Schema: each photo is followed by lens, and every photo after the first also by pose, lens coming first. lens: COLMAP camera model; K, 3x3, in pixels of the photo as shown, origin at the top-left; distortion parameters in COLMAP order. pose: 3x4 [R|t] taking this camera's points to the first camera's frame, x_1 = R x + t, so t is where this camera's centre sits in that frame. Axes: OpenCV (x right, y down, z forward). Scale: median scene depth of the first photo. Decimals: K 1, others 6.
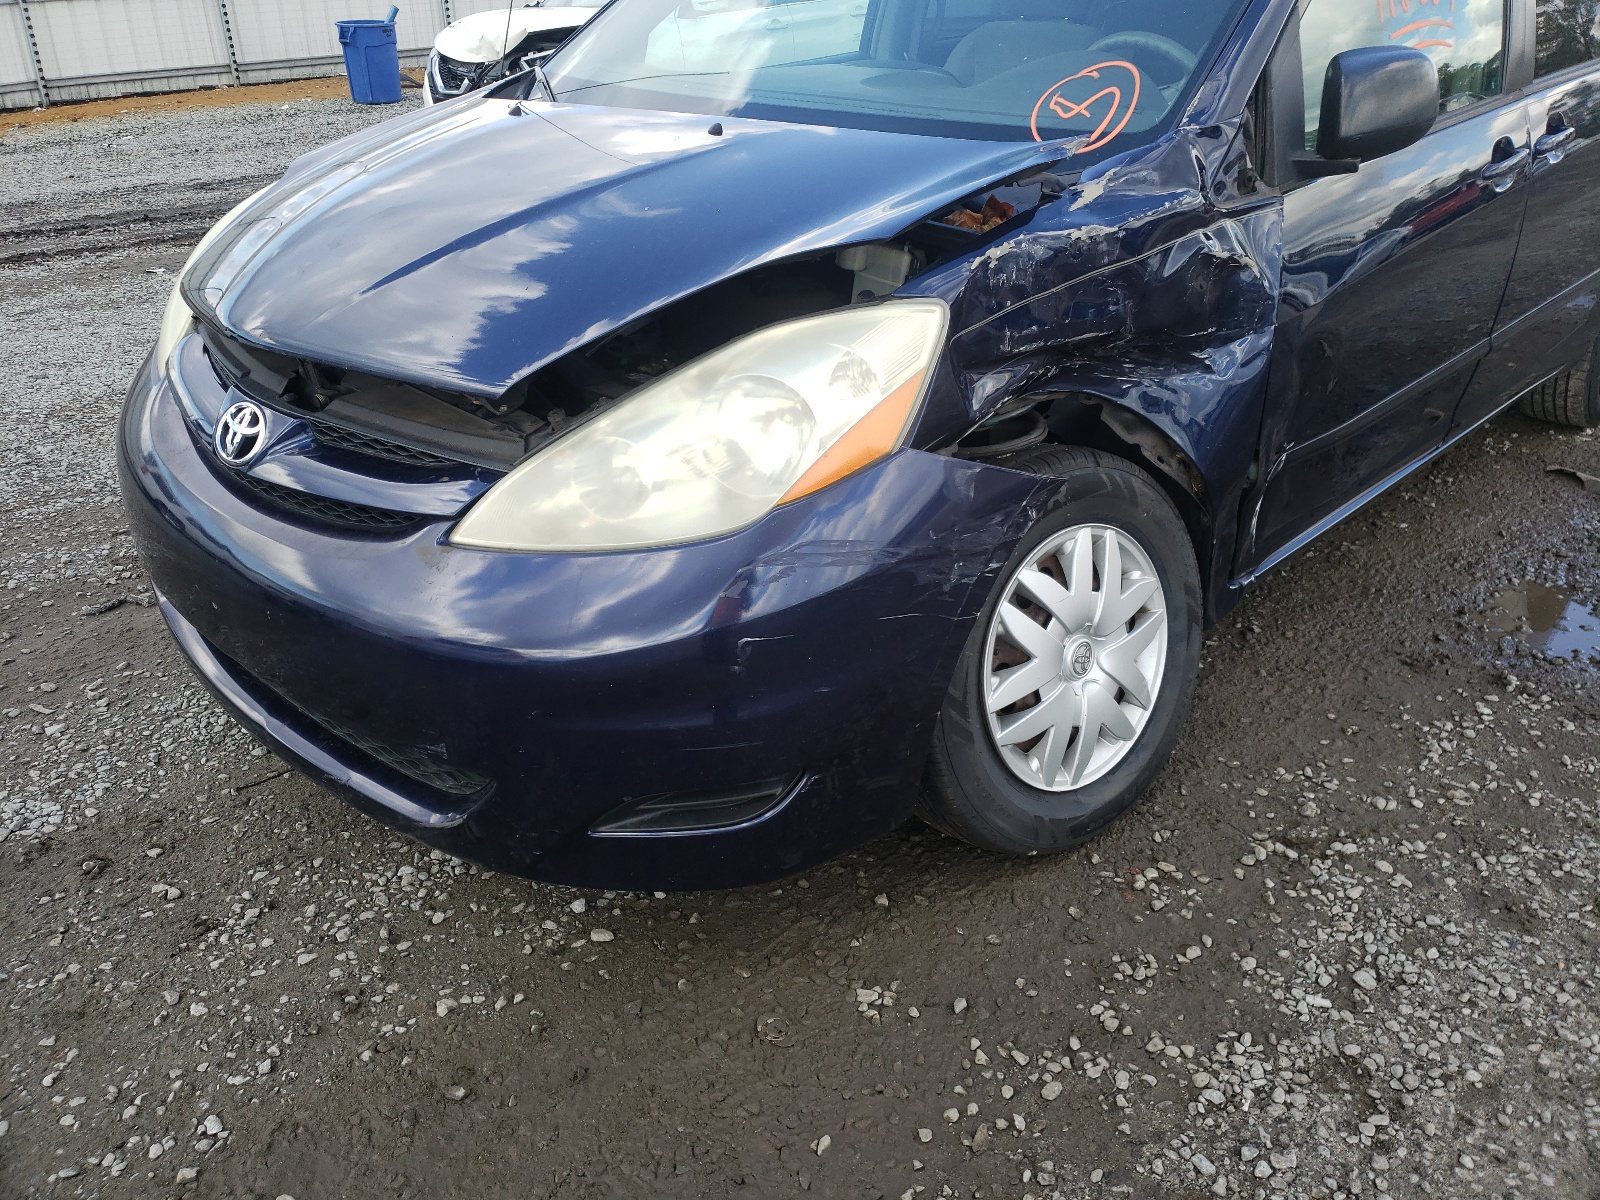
lens RADIAL K [[1231.7, 0, 800.0], [0, 1231.7, 600.0], [0, 0, 1]] dist [-0.006171, 0.047082]
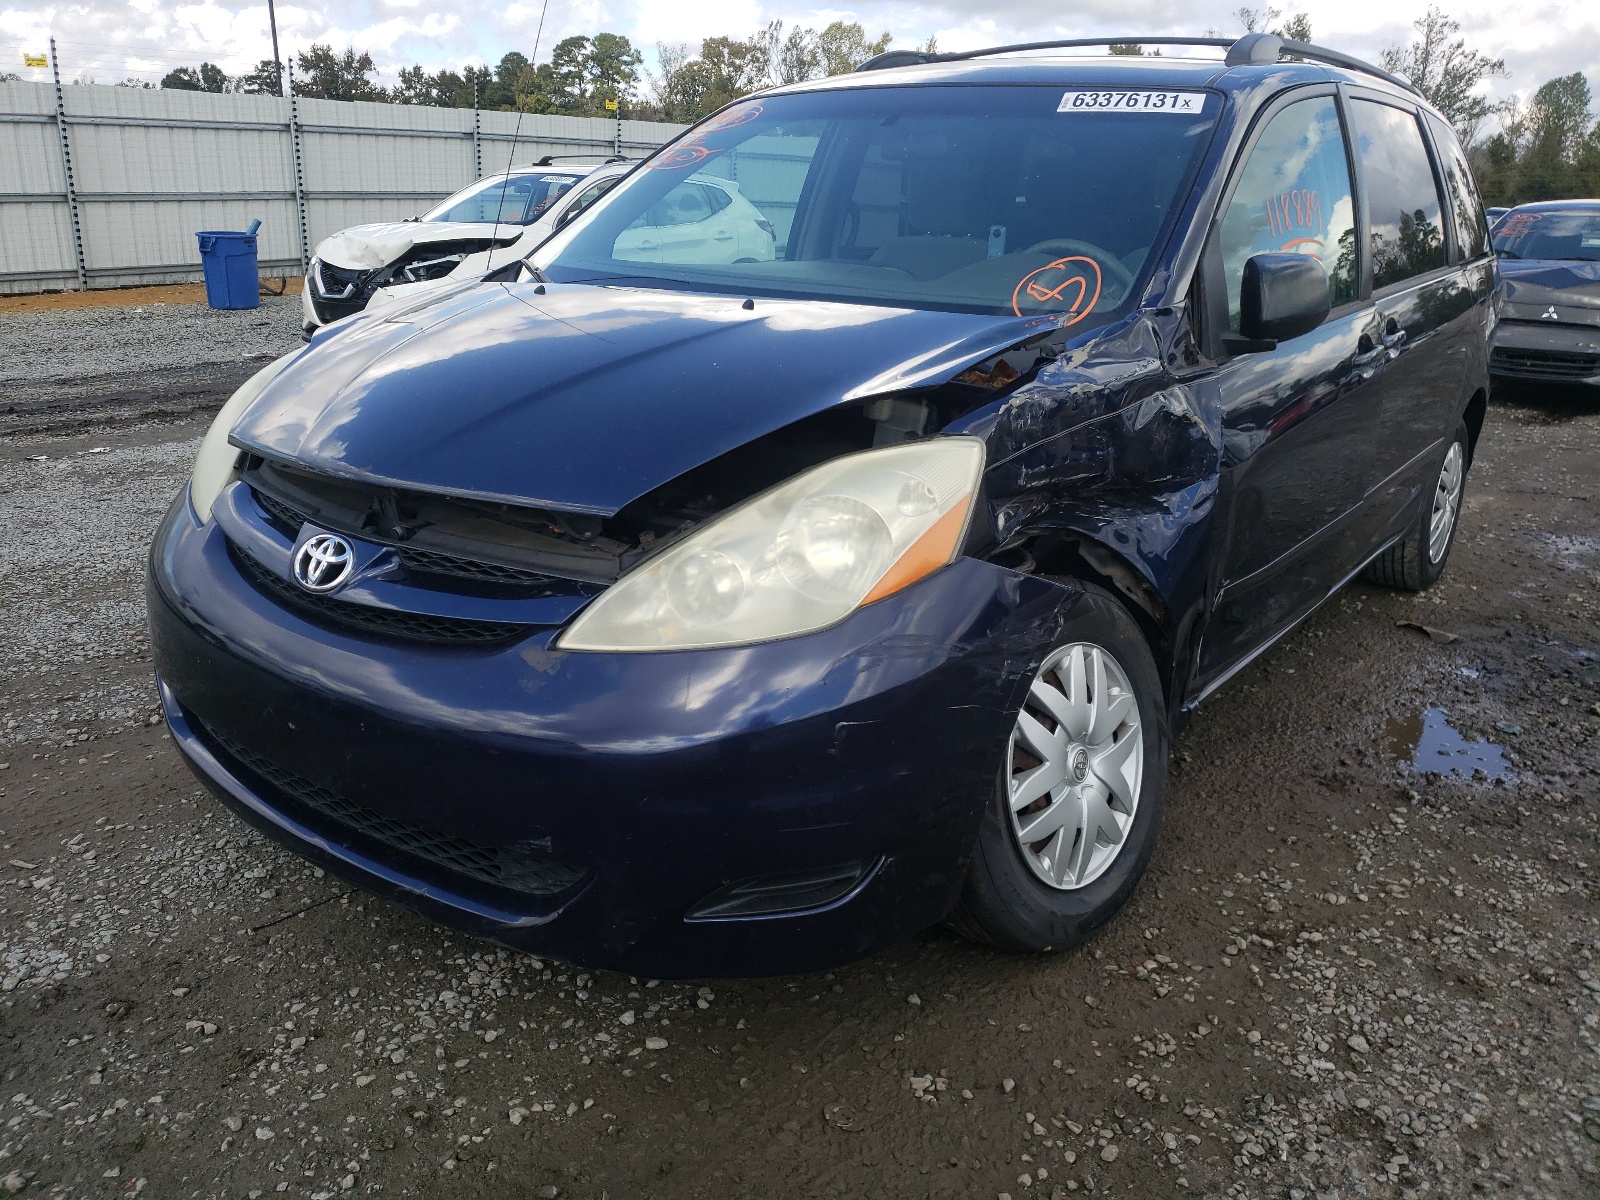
lens RADIAL K [[1231.4, 0, 800.0], [0, 1231.4, 600.0], [0, 0, 1]] dist [-0.017221, 0.064866]
pose [[0.992213, -0.010081, 0.124140, -0.163580], [0.029691, 0.987127, -0.157155, 0.070552], [-0.120958, 0.159617, 0.979740, -0.080877]]
